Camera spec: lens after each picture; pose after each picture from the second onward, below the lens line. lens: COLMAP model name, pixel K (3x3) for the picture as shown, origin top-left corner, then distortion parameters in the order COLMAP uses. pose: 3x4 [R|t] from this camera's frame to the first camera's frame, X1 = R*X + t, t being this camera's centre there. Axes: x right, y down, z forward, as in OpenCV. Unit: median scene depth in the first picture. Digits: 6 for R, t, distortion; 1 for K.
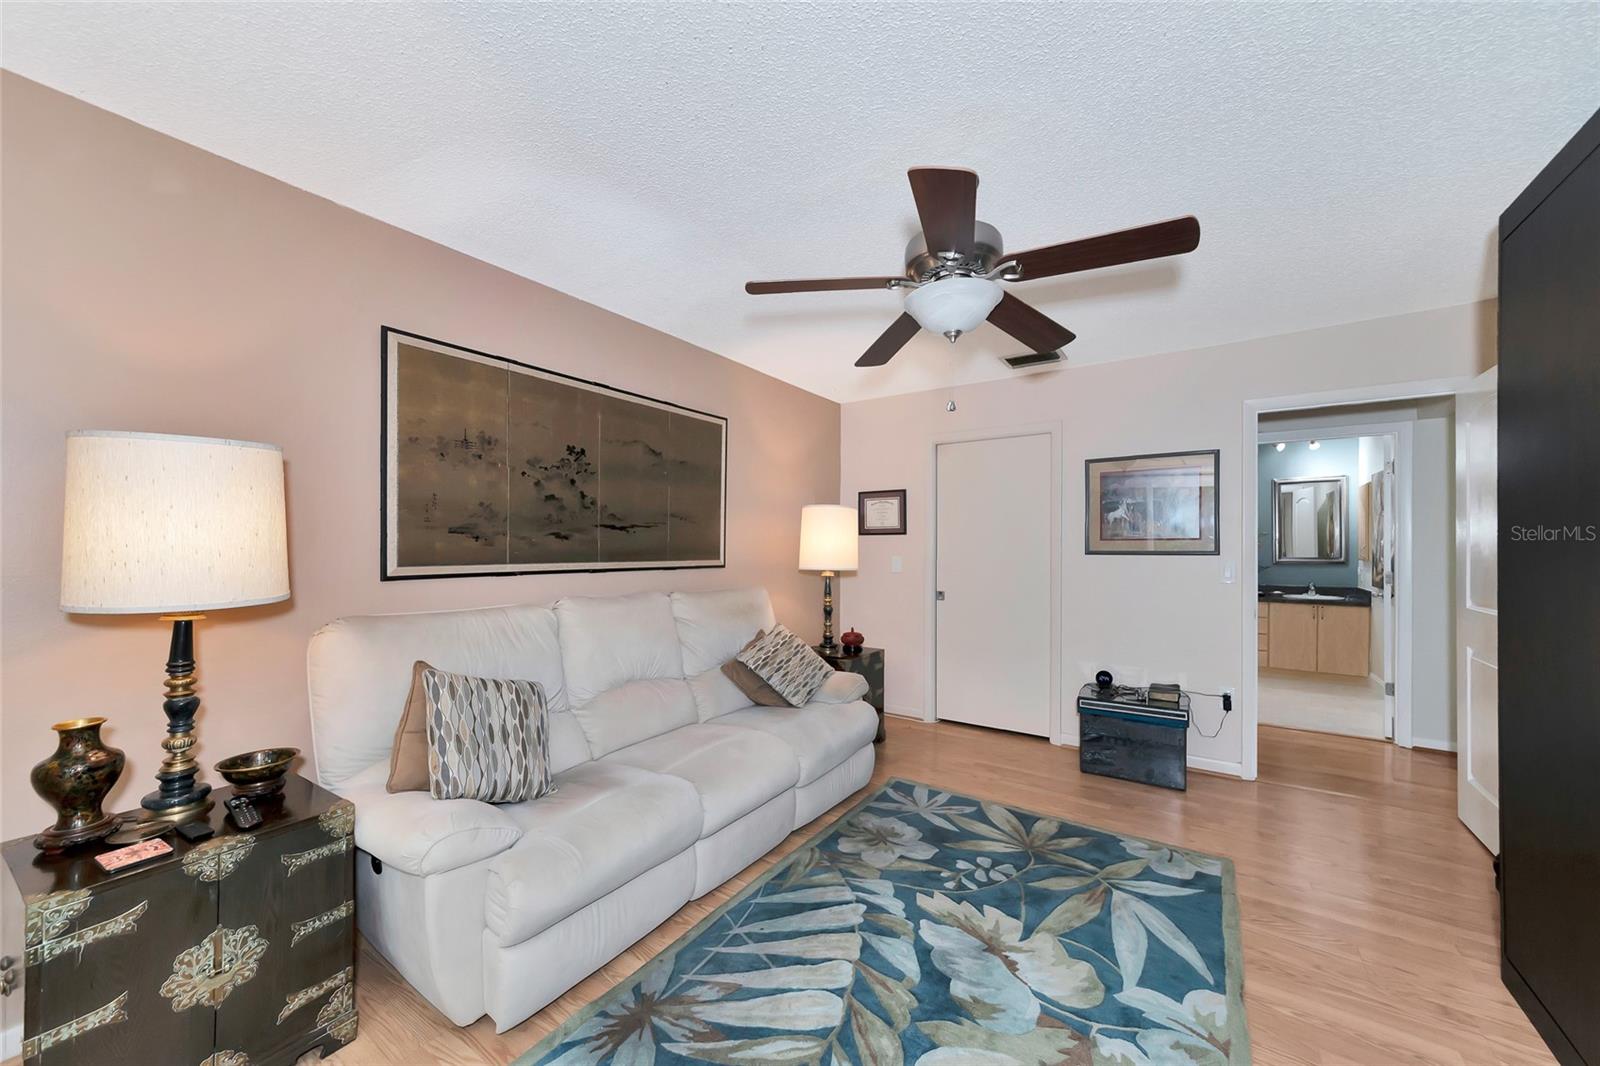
lens RADIAL K [[573.3, 0, 806.0], [0, 573.3, 544.1], [0, 0, 1]] dist [0.000485, -0.000010]
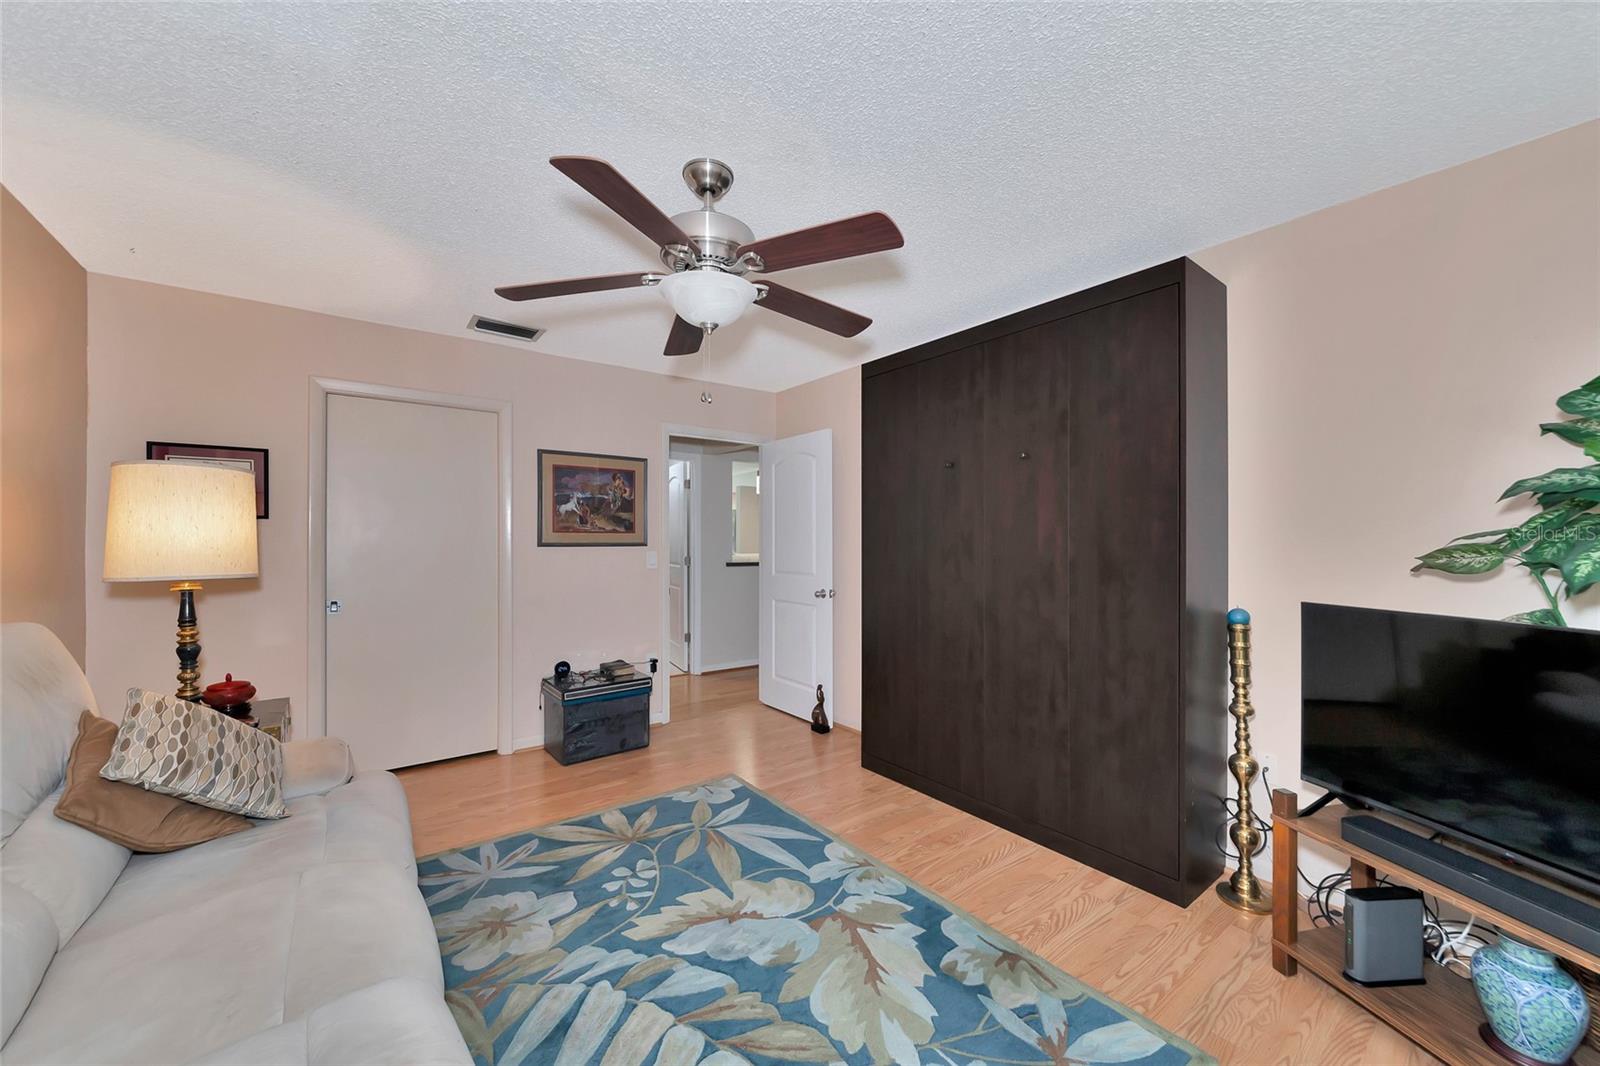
lens RADIAL K [[597.7, 0, 804.4], [0, 597.7, 538.2], [0, 0, 1]] dist [0.000923, 0.000035]
pose [[0.323025, 0.002120, 0.946388, -0.479955], [-0.007067, 0.999975, 0.000172, 0.000720], [-0.946364, -0.006743, 0.323032, 0.364024]]
